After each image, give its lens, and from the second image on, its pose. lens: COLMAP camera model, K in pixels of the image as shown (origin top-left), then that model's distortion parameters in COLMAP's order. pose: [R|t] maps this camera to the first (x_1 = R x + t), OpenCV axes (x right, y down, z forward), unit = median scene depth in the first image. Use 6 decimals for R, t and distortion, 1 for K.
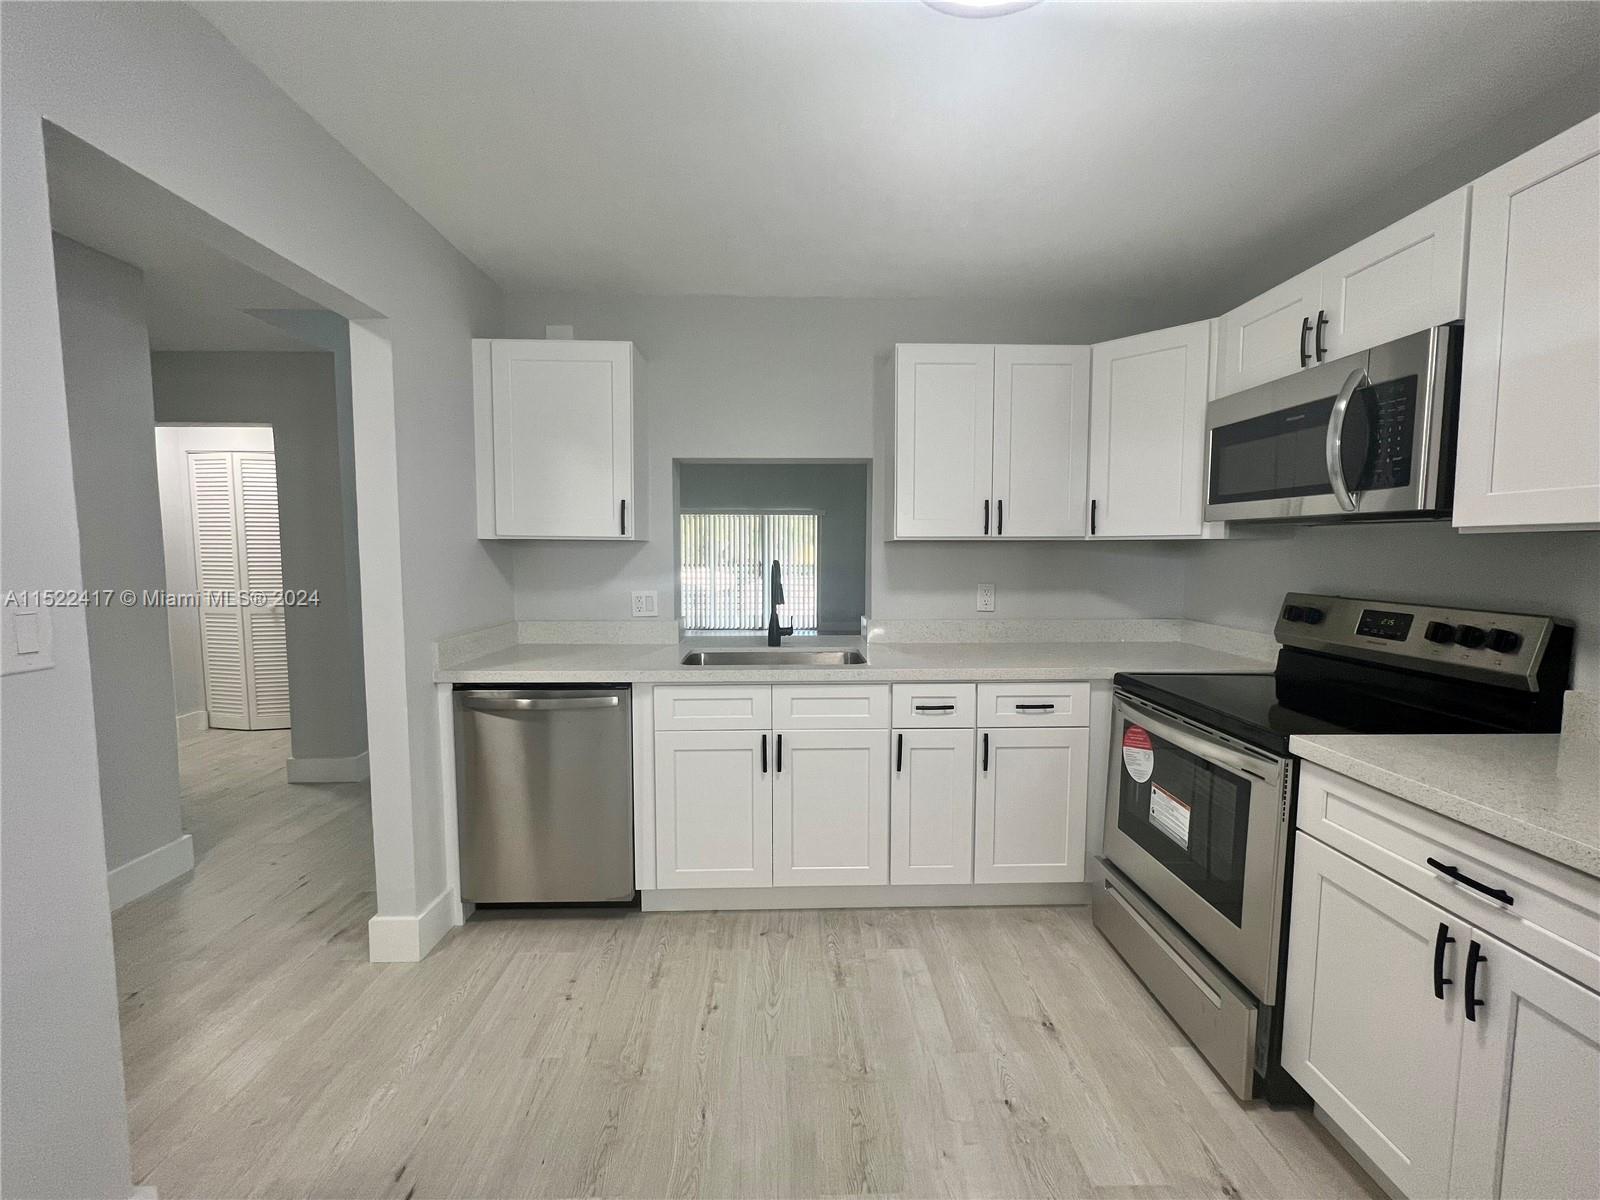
lens RADIAL K [[640.8, 0, 799.9], [0, 640.8, 596.6], [0, 0, 1]] dist [0.000953, -0.000325]
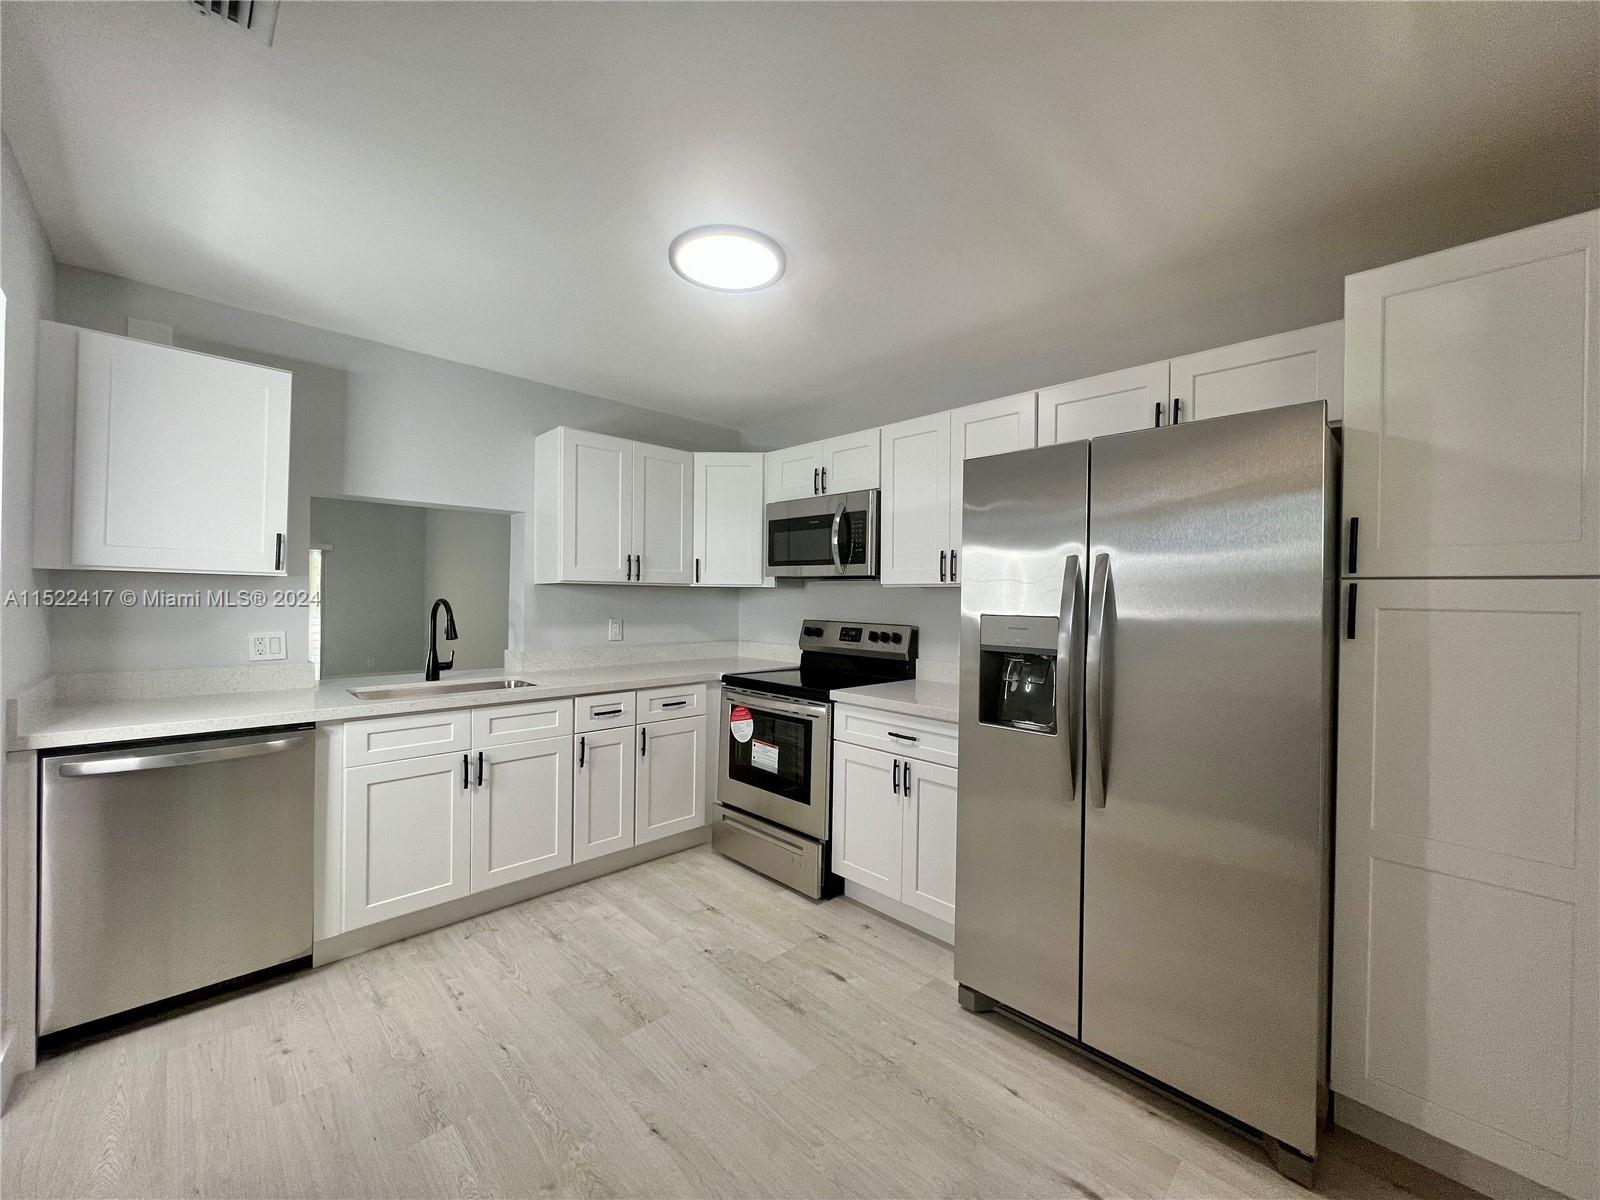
lens RADIAL K [[640.8, 0, 801.0], [0, 640.8, 591.9], [0, 0, 1]] dist [0.000953, -0.000325]
pose [[0.732563, 0.013160, 0.680572, -0.460817], [0.037680, 0.997496, -0.059847, 0.025593], [-0.679656, 0.069486, 0.730232, -0.273094]]
